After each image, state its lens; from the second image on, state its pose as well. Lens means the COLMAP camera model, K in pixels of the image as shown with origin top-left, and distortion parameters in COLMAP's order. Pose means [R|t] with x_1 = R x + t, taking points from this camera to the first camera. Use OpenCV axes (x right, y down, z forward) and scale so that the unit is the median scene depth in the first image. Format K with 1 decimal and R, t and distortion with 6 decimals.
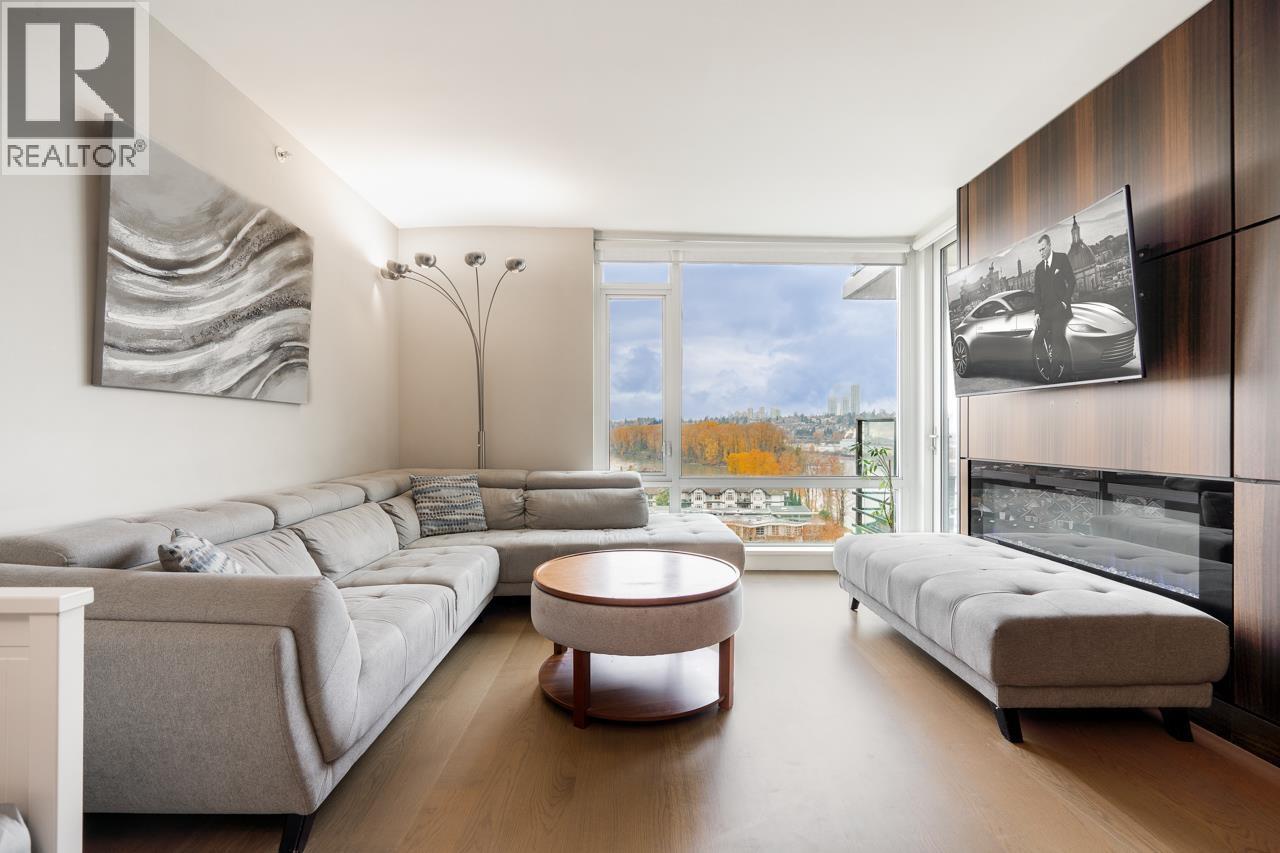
lens RADIAL K [[574.0, 0, 636.0], [0, 574.0, 430.9], [0, 0, 1]] dist [-0.006152, 0.002681]
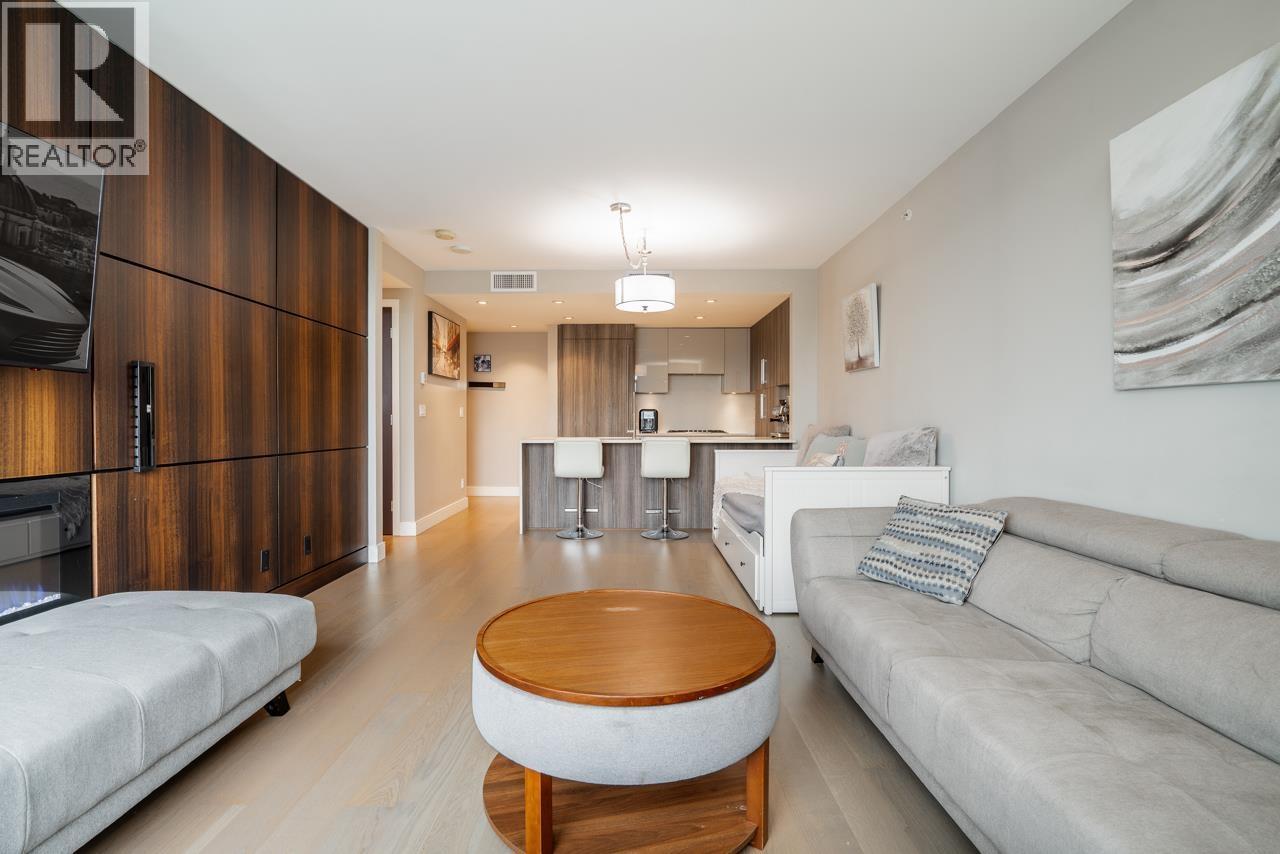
lens RADIAL K [[574.0, 0, 638.5], [0, 574.0, 415.3], [0, 0, 1]] dist [-0.006152, 0.002681]
pose [[-0.999715, 0.000122, -0.023857, 0.001161], [-0.000051, 0.999974, 0.007253, -0.019487], [0.023857, 0.007252, -0.999689, 1.244427]]
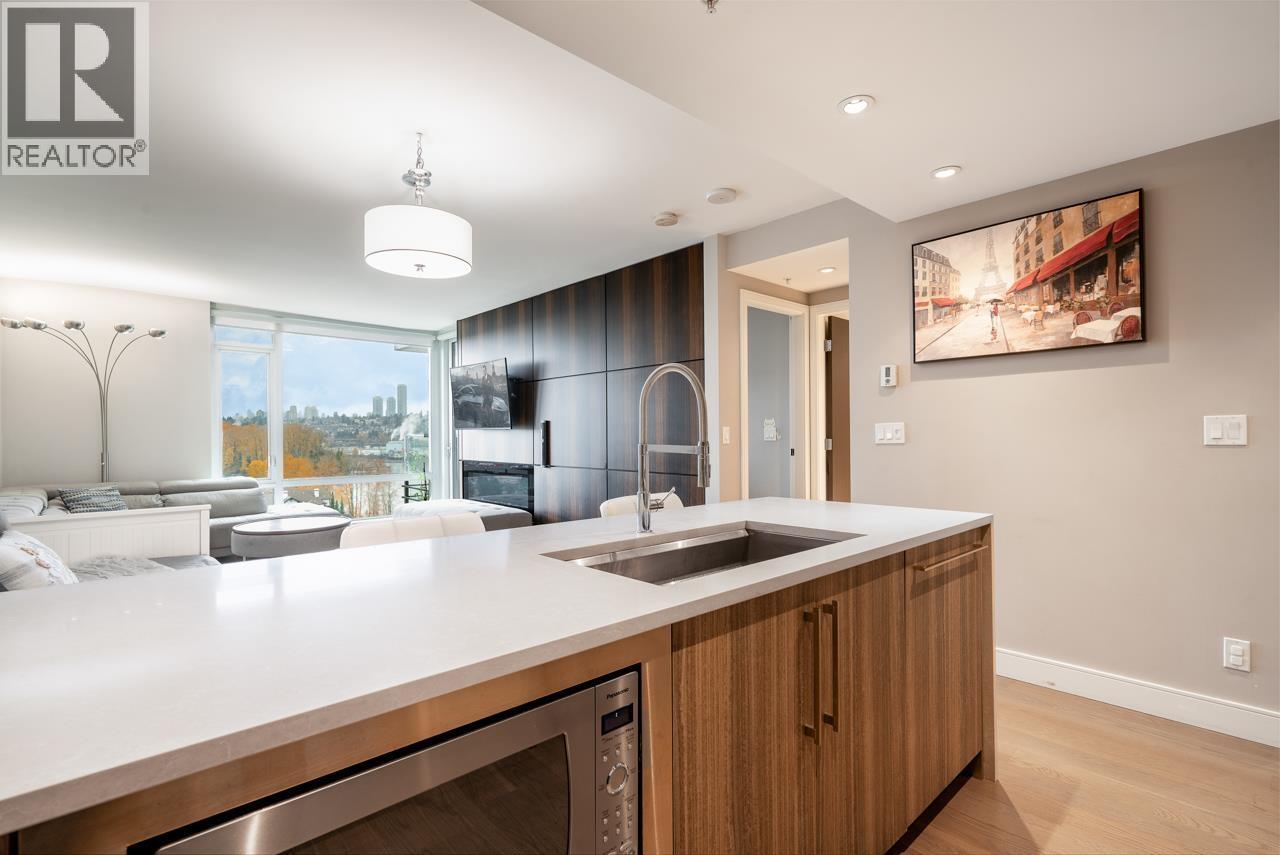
lens RADIAL K [[574.0, 0, 642.3], [0, 574.0, 430.3], [0, 0, 1]] dist [-0.006152, 0.002681]
pose [[0.723691, -0.001861, 0.690122, -0.361957], [0.005240, 0.999982, -0.002797, -0.049201], [-0.690104, 0.005641, 0.723688, -0.930674]]
